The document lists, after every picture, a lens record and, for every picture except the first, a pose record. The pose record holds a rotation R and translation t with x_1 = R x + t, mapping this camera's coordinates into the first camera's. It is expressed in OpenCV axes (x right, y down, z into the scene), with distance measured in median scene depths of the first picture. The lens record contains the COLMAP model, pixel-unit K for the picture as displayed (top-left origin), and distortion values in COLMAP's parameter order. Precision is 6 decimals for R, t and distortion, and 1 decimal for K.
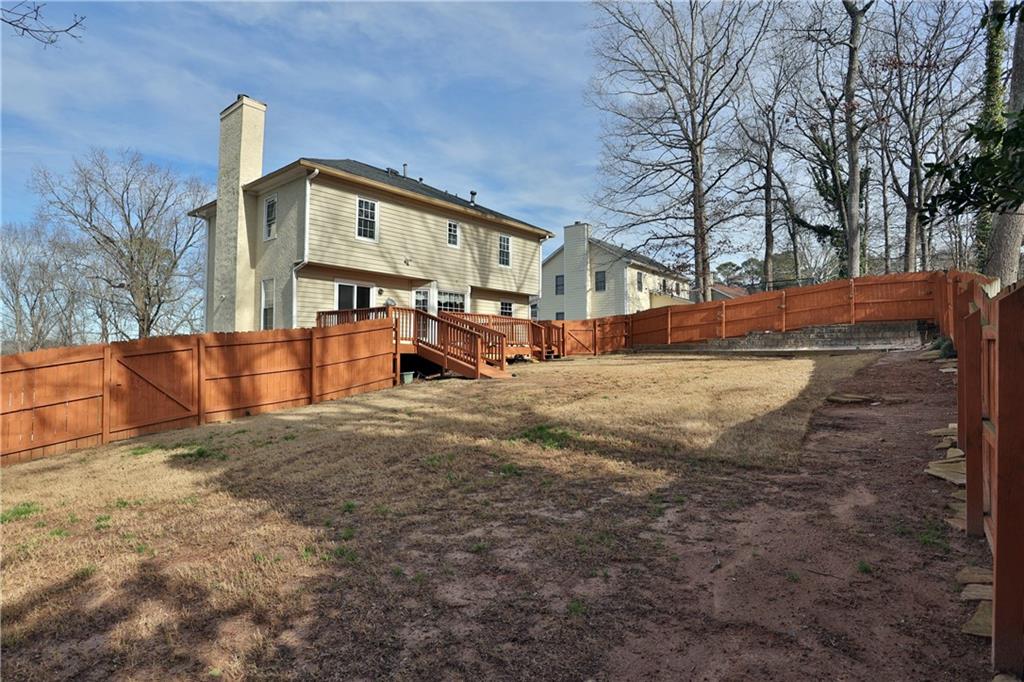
lens RADIAL K [[541.4, 0, 507.1], [0, 541.4, 339.9], [0, 0, 1]] dist [-0.016215, 0.001432]
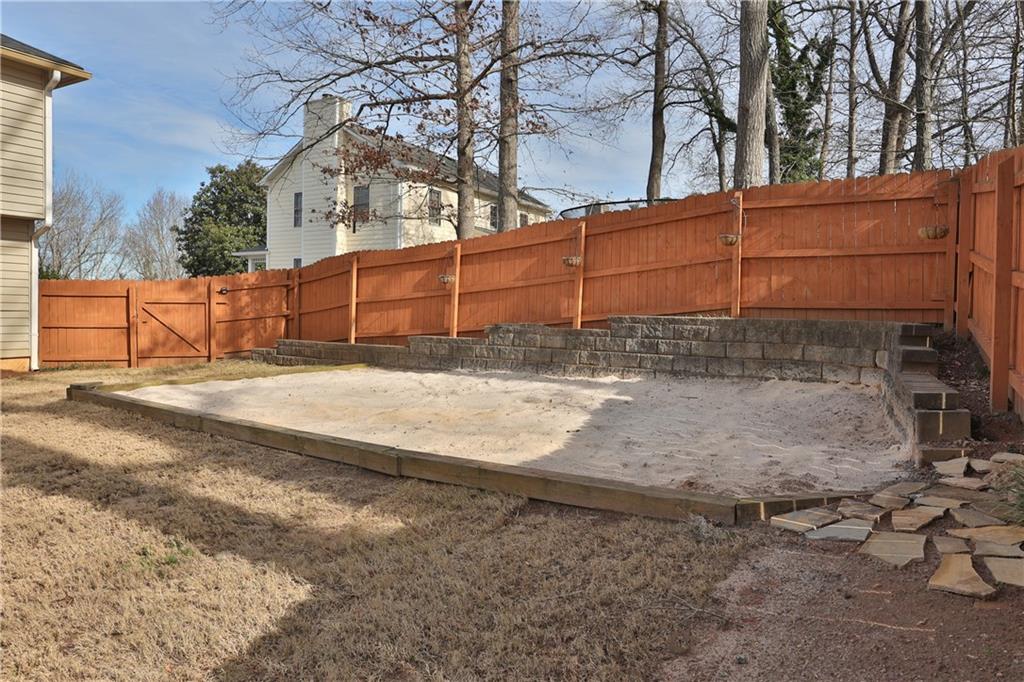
lens RADIAL K [[639.9, 0, 510.8], [0, 639.9, 323.6], [0, 0, 1]] dist [-0.007412, -0.001610]
pose [[0.992599, 0.013742, 0.120661, 0.363176], [-0.020621, 0.998221, 0.055947, -0.037203], [-0.119677, -0.058021, 0.991116, 0.484825]]
